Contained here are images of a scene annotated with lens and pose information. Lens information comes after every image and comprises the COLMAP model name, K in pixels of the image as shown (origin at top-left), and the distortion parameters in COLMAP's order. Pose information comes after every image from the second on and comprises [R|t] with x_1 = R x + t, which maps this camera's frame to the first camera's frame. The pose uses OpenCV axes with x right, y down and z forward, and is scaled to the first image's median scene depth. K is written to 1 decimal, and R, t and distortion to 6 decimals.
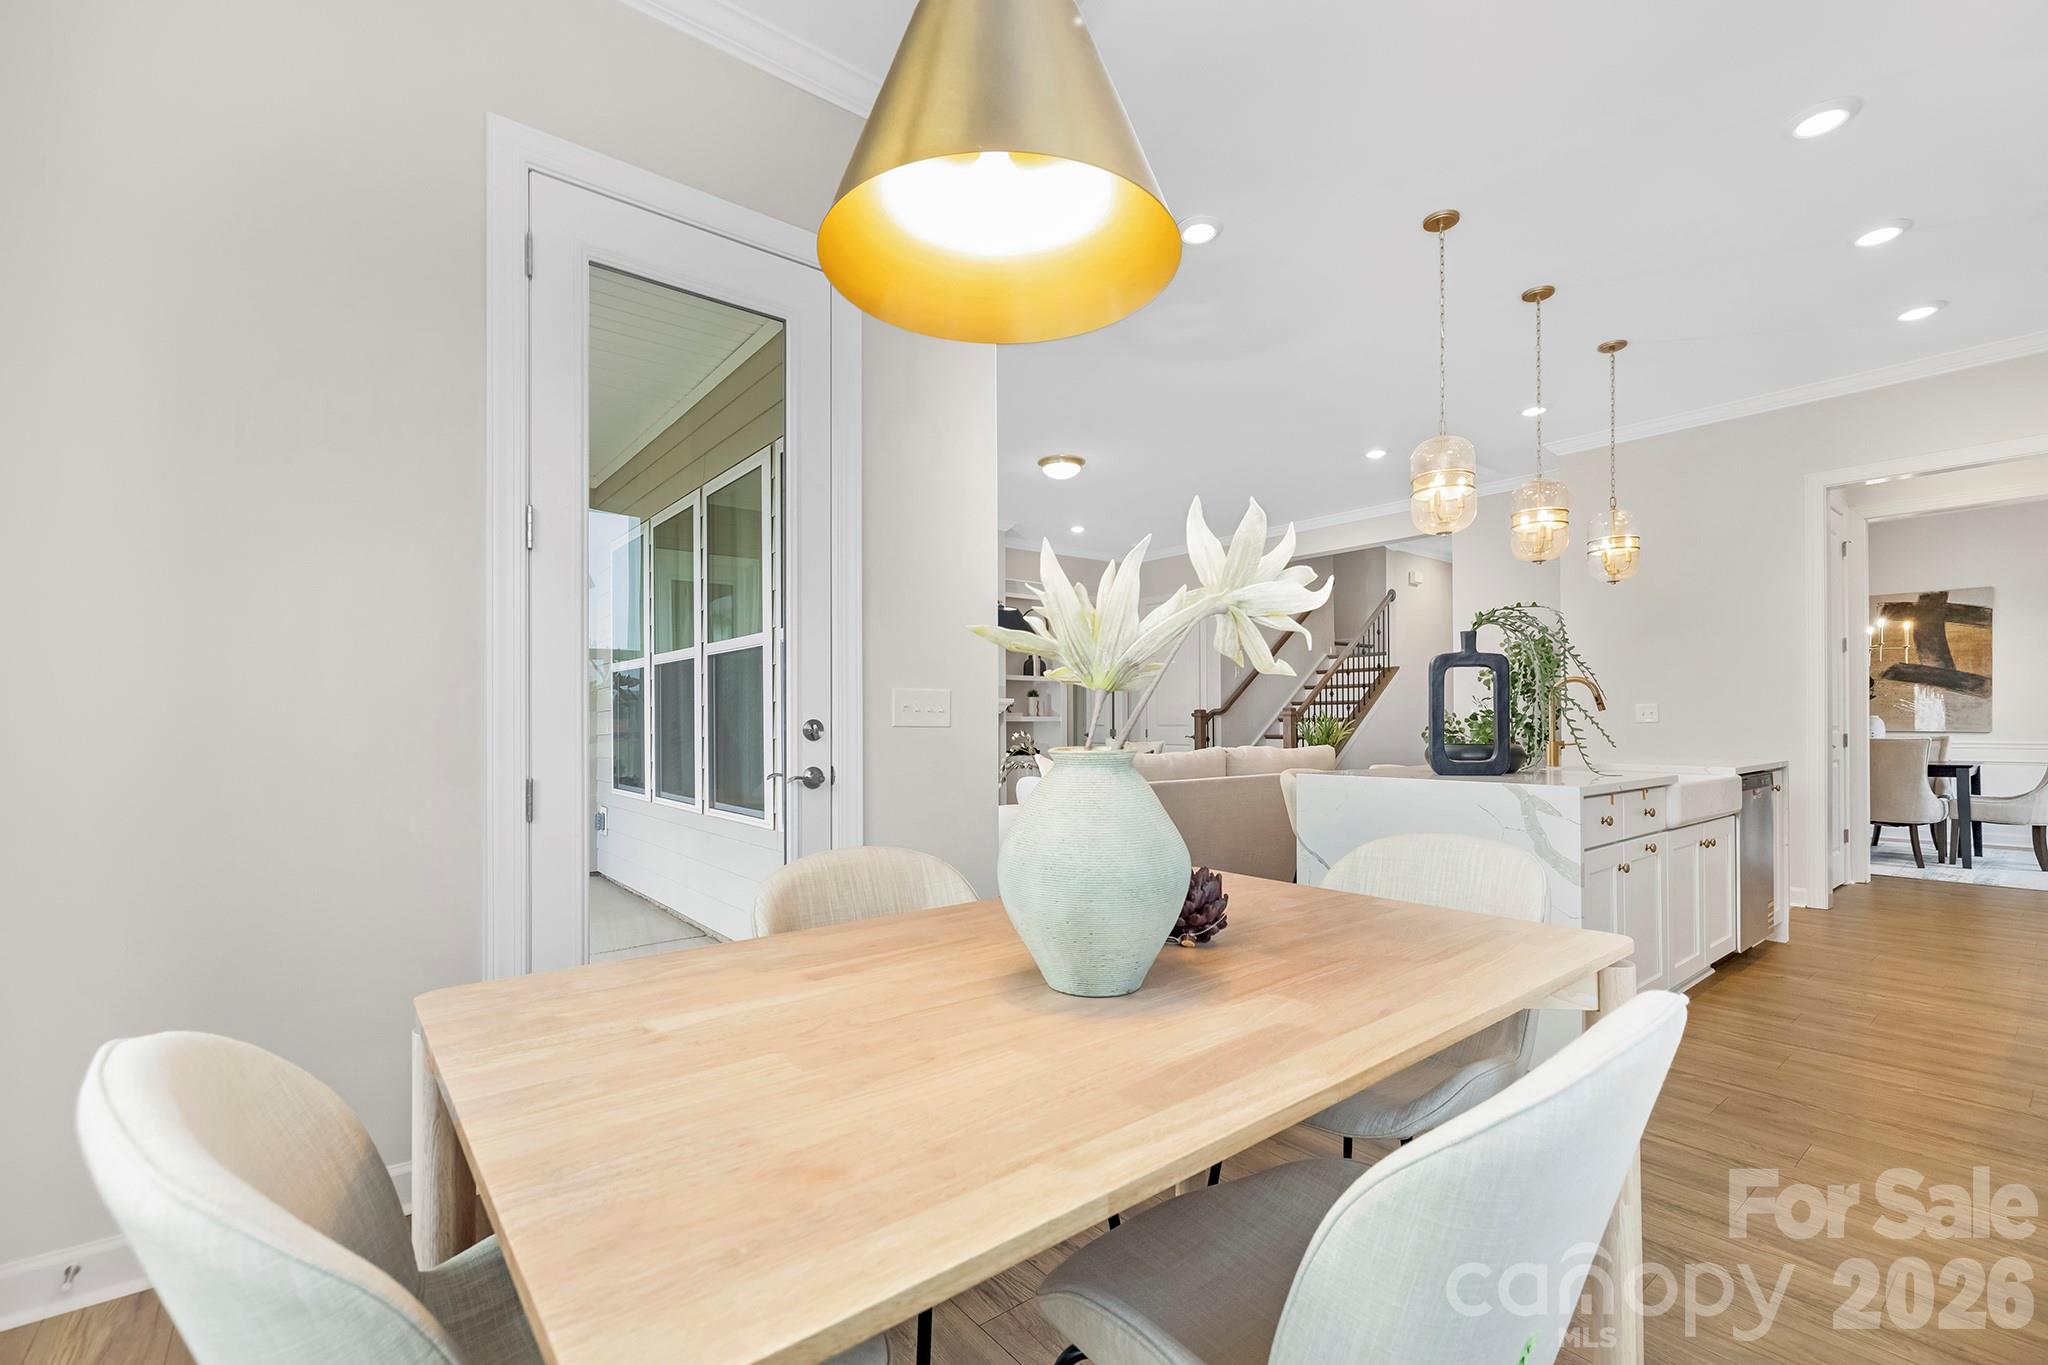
lens RADIAL K [[877.7, 0, 1033.4], [0, 877.7, 717.2], [0, 0, 1]] dist [0.000101, 0.000017]
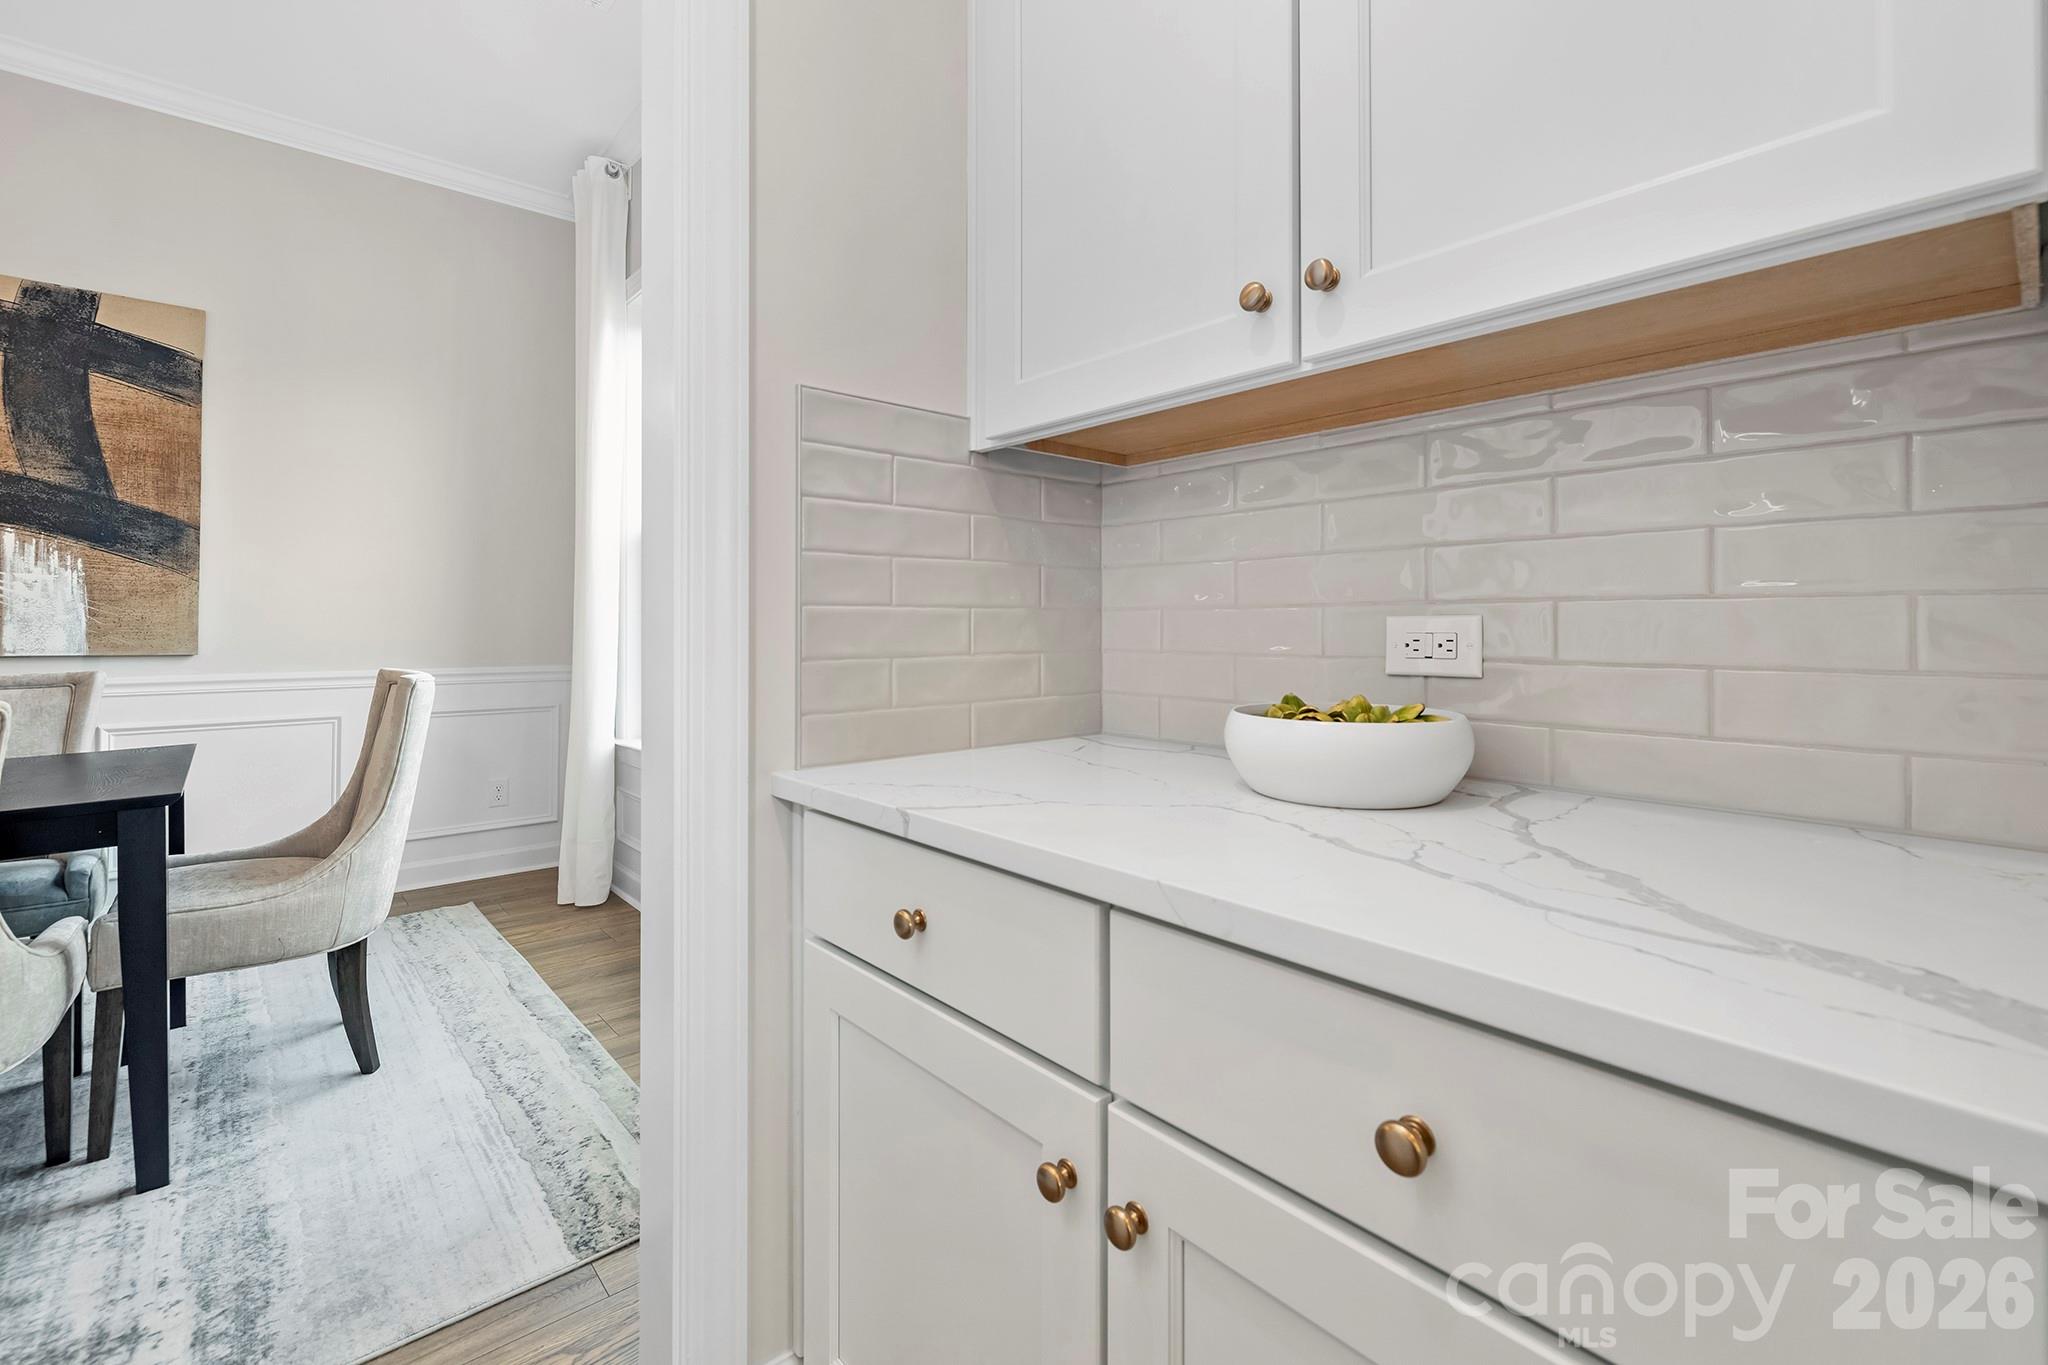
lens RADIAL K [[901.5, 0, 1020.4], [0, 901.5, 621.6], [0, 0, 1]] dist [0.000564, 0.000188]
pose [[-0.031885, 0.010256, 0.999439, 0.638492], [-0.005200, 0.999932, -0.010427, 0.003417], [-0.999478, -0.005530, -0.031829, 0.610994]]
